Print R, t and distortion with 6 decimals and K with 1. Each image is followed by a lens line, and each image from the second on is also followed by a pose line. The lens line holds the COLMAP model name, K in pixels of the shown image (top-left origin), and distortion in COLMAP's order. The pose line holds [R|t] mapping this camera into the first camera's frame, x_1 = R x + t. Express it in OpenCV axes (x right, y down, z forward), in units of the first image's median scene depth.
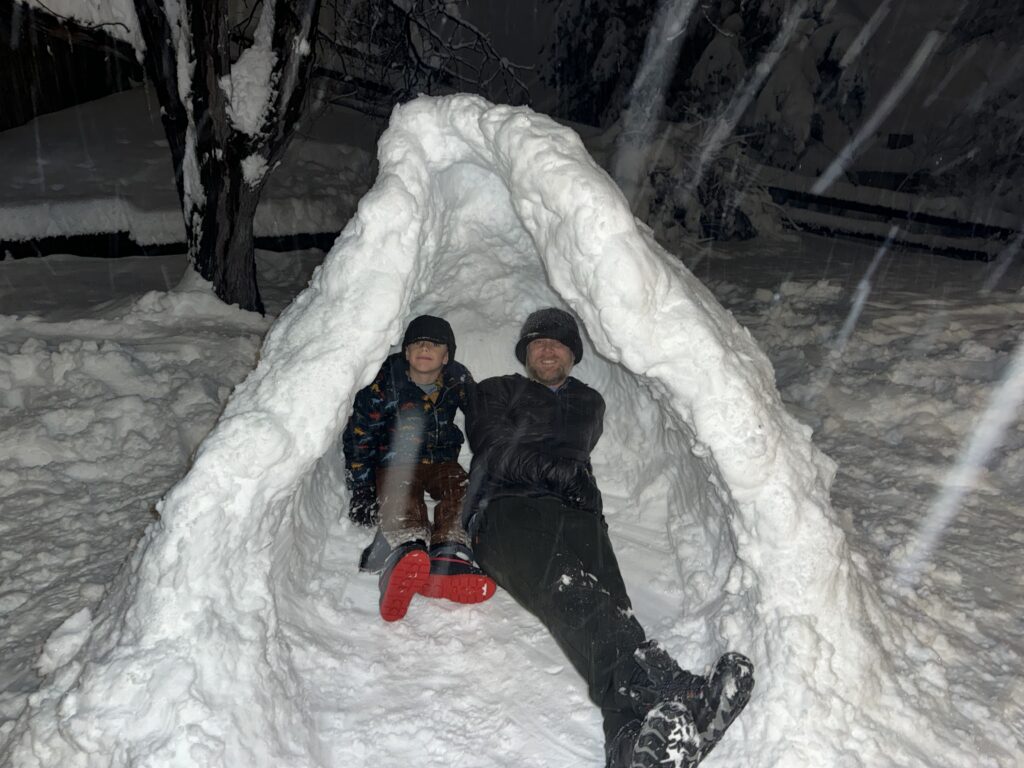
lens RADIAL K [[709.8, 0, 512.0], [0, 709.8, 384.0], [0, 0, 1]] dist [0.042633, -0.055819]
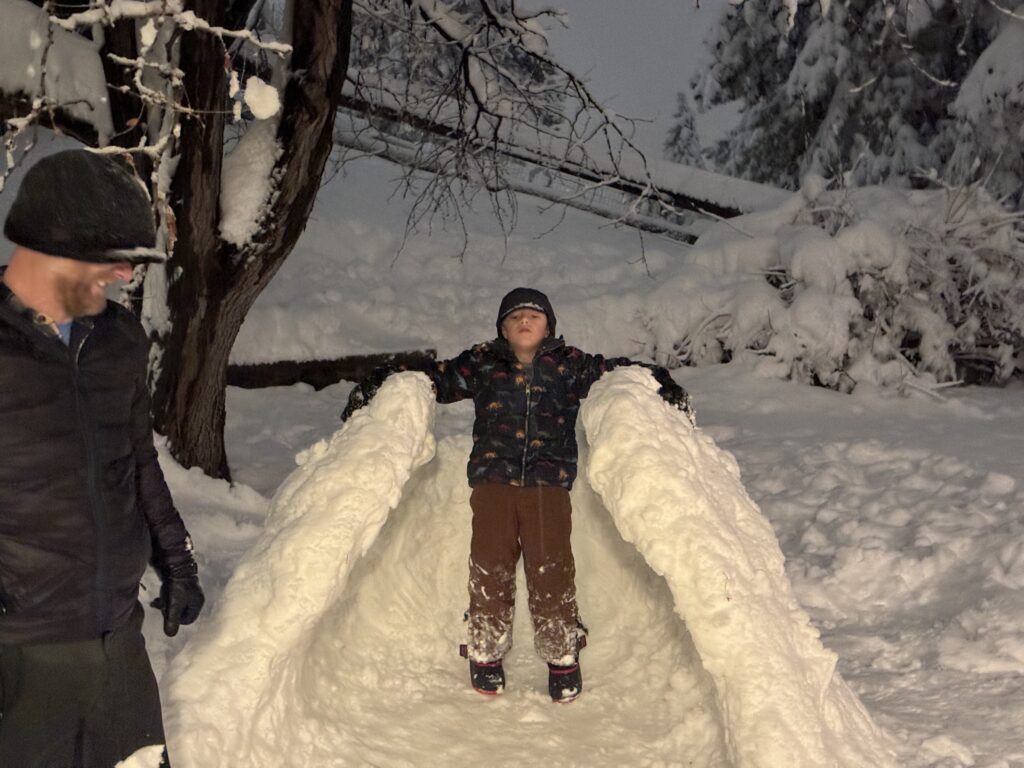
lens RADIAL K [[1408.5, 0, 512.0], [0, 1408.5, 384.0], [0, 0, 1]] dist [0.130088, -0.446391]
pose [[0.993699, 0.031599, -0.107533, 0.059043], [-0.049934, 0.983769, -0.172350, 0.025943], [0.100342, 0.176633, 0.979149, -0.284019]]
